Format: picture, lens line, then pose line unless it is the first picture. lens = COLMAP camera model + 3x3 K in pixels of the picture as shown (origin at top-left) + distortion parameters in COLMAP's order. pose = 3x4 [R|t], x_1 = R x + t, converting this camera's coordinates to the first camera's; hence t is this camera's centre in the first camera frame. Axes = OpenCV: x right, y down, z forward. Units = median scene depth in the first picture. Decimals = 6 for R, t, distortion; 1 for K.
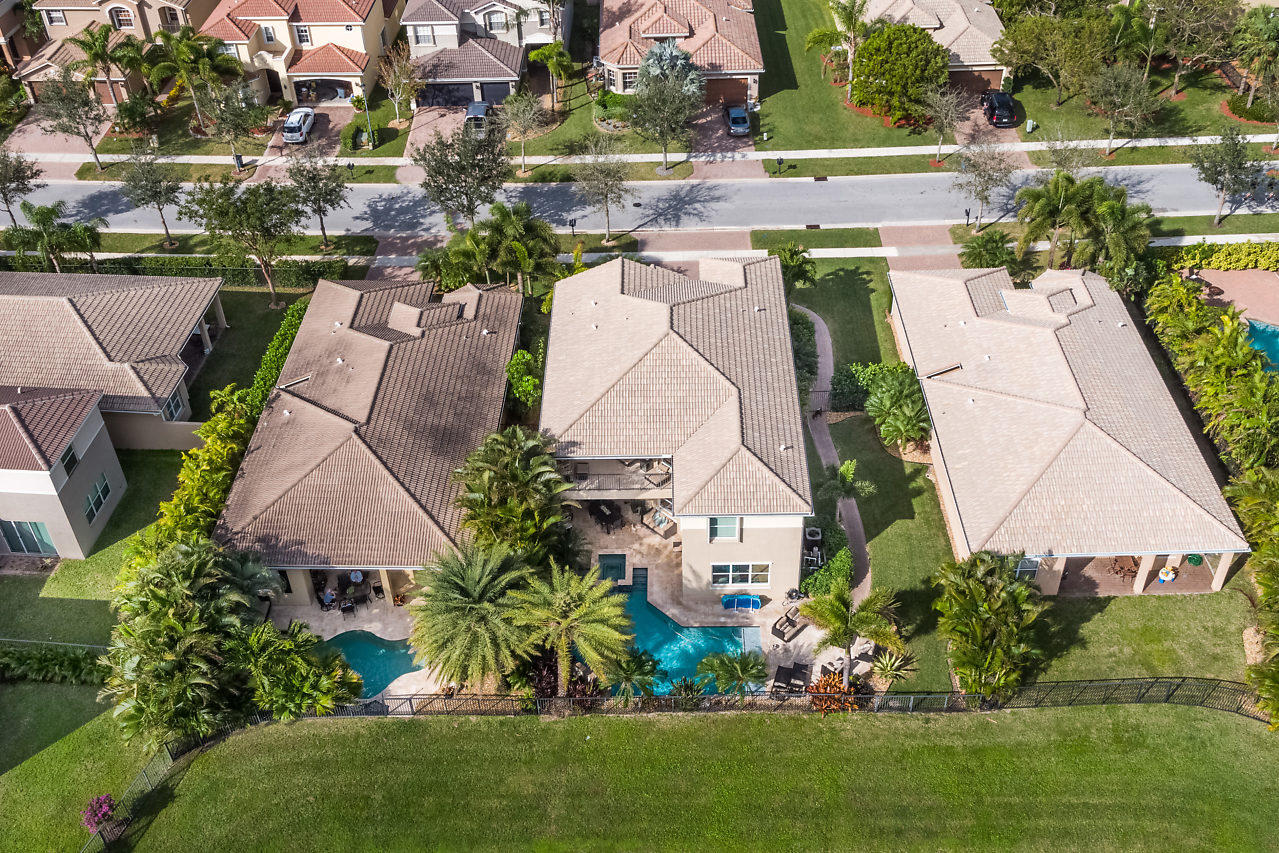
lens RADIAL K [[1338.2, 0, 639.5], [0, 1338.2, 426.5], [0, 0, 1]] dist [-0.002130, -0.014461]
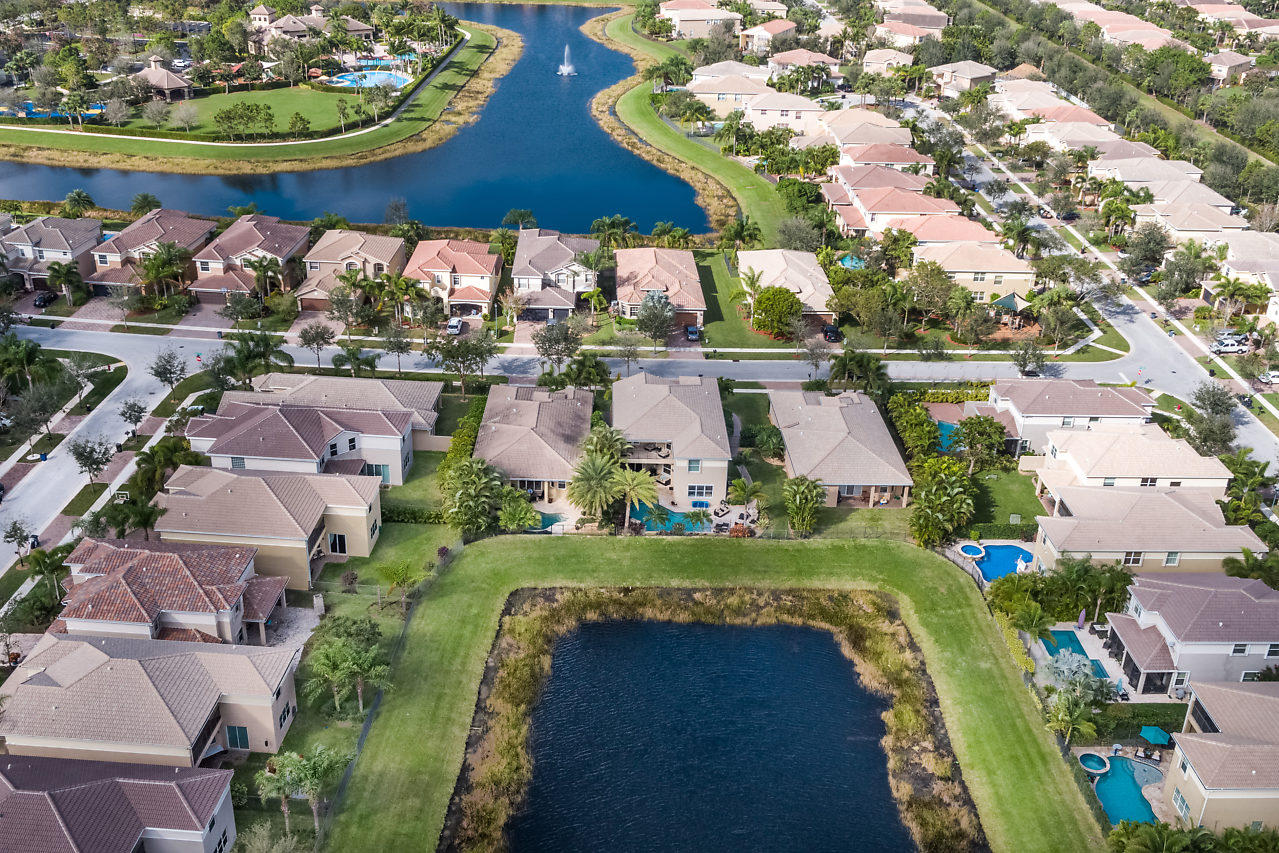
lens RADIAL K [[1338.2, 0, 639.5], [0, 1338.2, 426.5], [0, 0, 1]] dist [-0.002130, -0.014461]
pose [[0.997464, 0.039507, 0.059203, -0.108187], [-0.024712, 0.972288, -0.232475, 0.343314], [-0.066747, 0.230422, 0.970799, -0.801506]]
